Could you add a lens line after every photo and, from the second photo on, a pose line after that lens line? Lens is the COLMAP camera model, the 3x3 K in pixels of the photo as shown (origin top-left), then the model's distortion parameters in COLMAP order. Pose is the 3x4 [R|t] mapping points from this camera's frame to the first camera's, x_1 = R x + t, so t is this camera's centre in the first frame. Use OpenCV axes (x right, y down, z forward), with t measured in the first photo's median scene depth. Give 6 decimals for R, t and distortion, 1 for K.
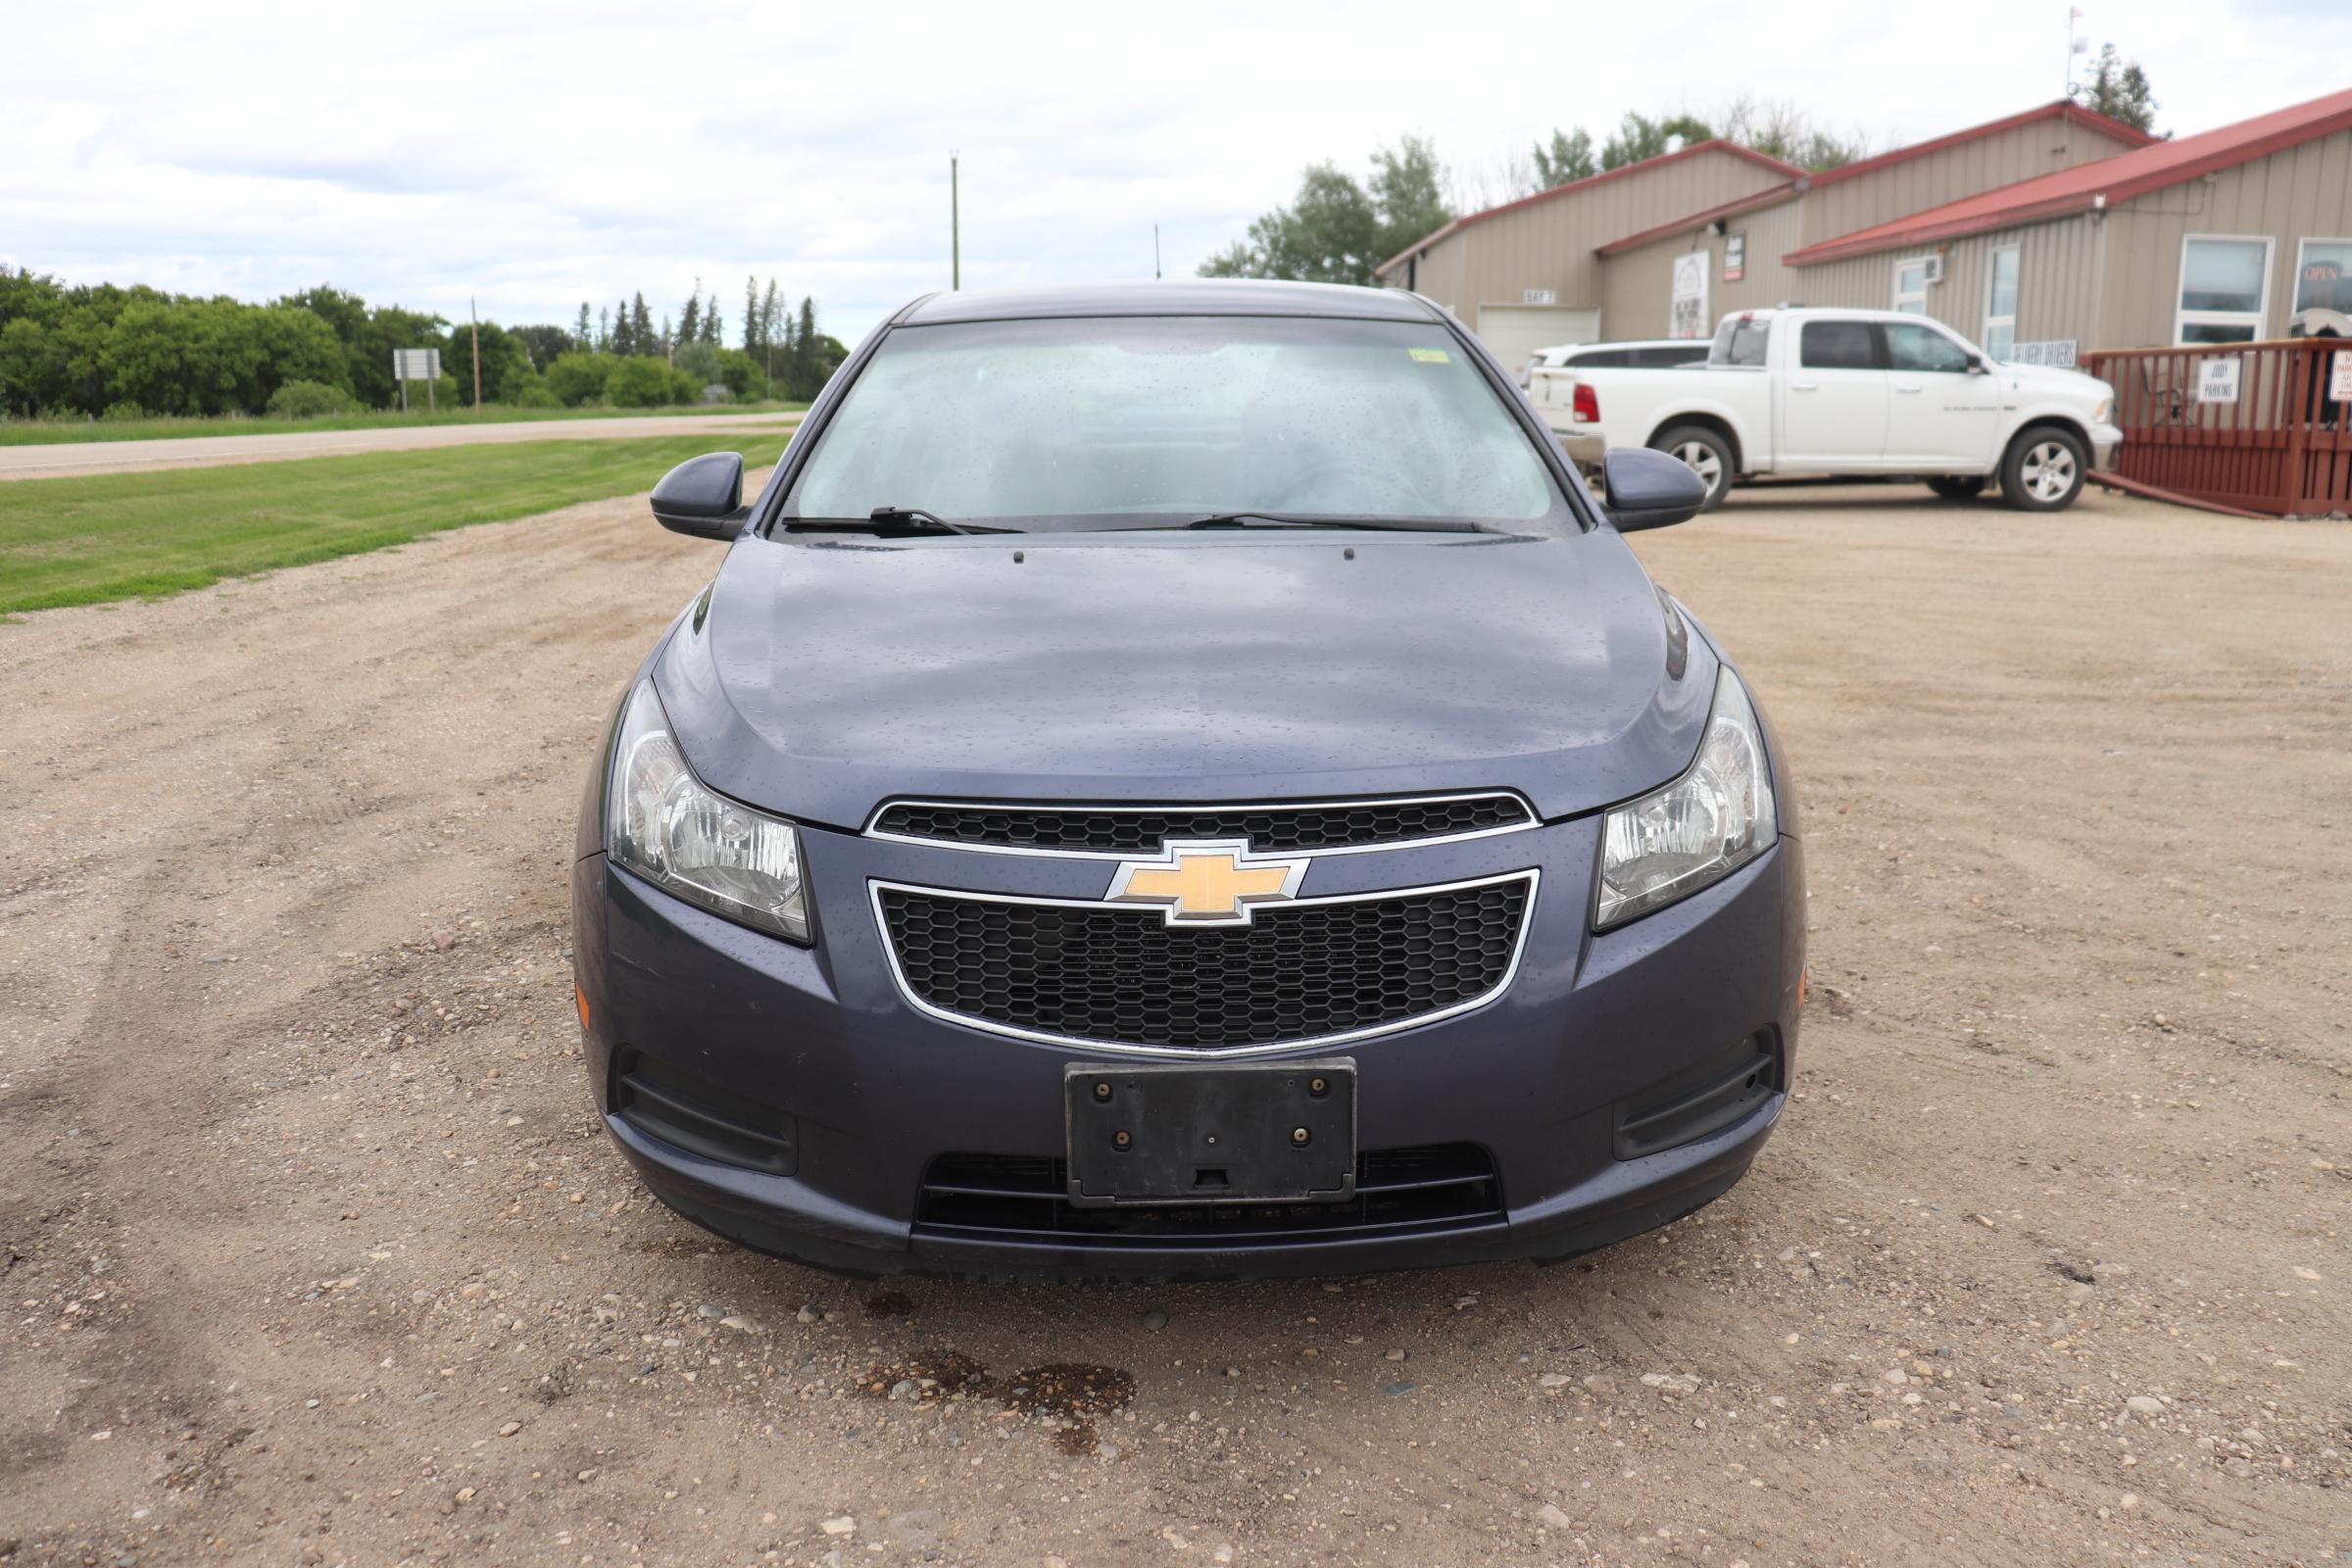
lens RADIAL K [[1921.7, 0, 1178.9], [0, 1921.7, 788.5], [0, 0, 1]] dist [-0.163592, 0.138135]
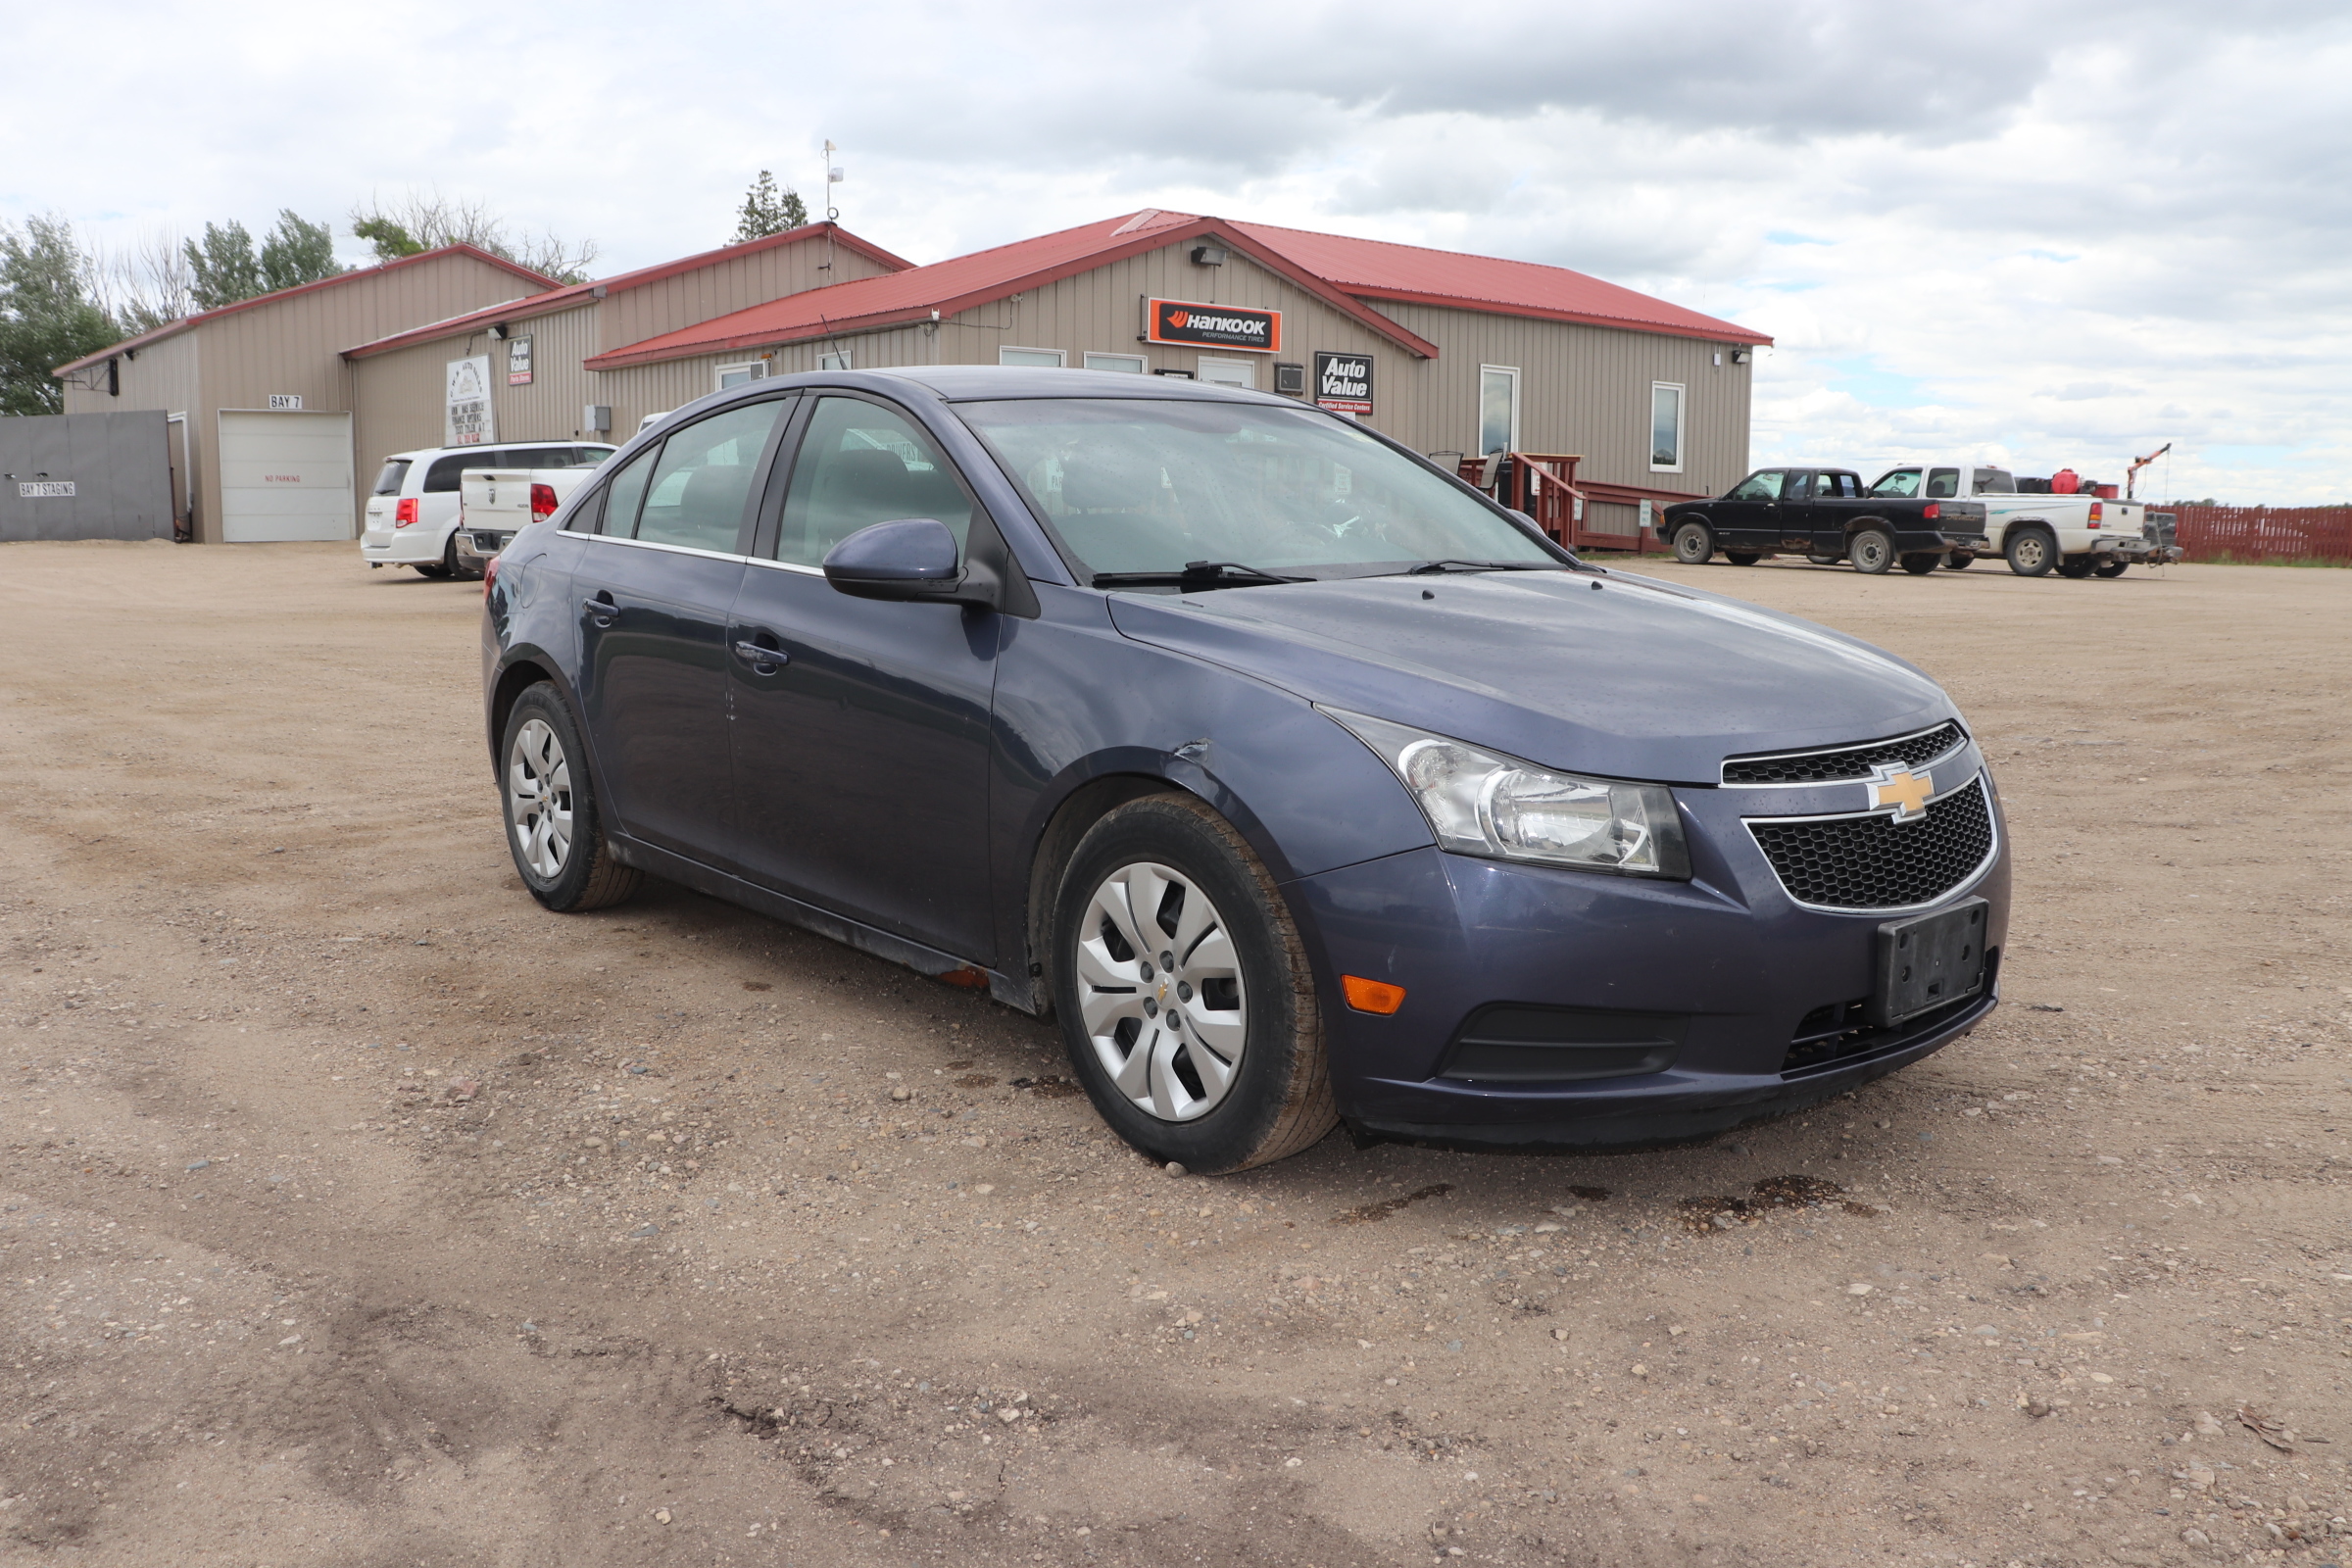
lens RADIAL K [[1921.7, 0, 1187.1], [0, 1921.7, 797.5], [0, 0, 1]] dist [-0.163592, 0.138135]
pose [[0.778964, -0.098137, 0.619342, -0.144916], [0.128556, 0.991692, -0.004551, -0.001130], [-0.613750, 0.083165, 0.785108, 0.023173]]
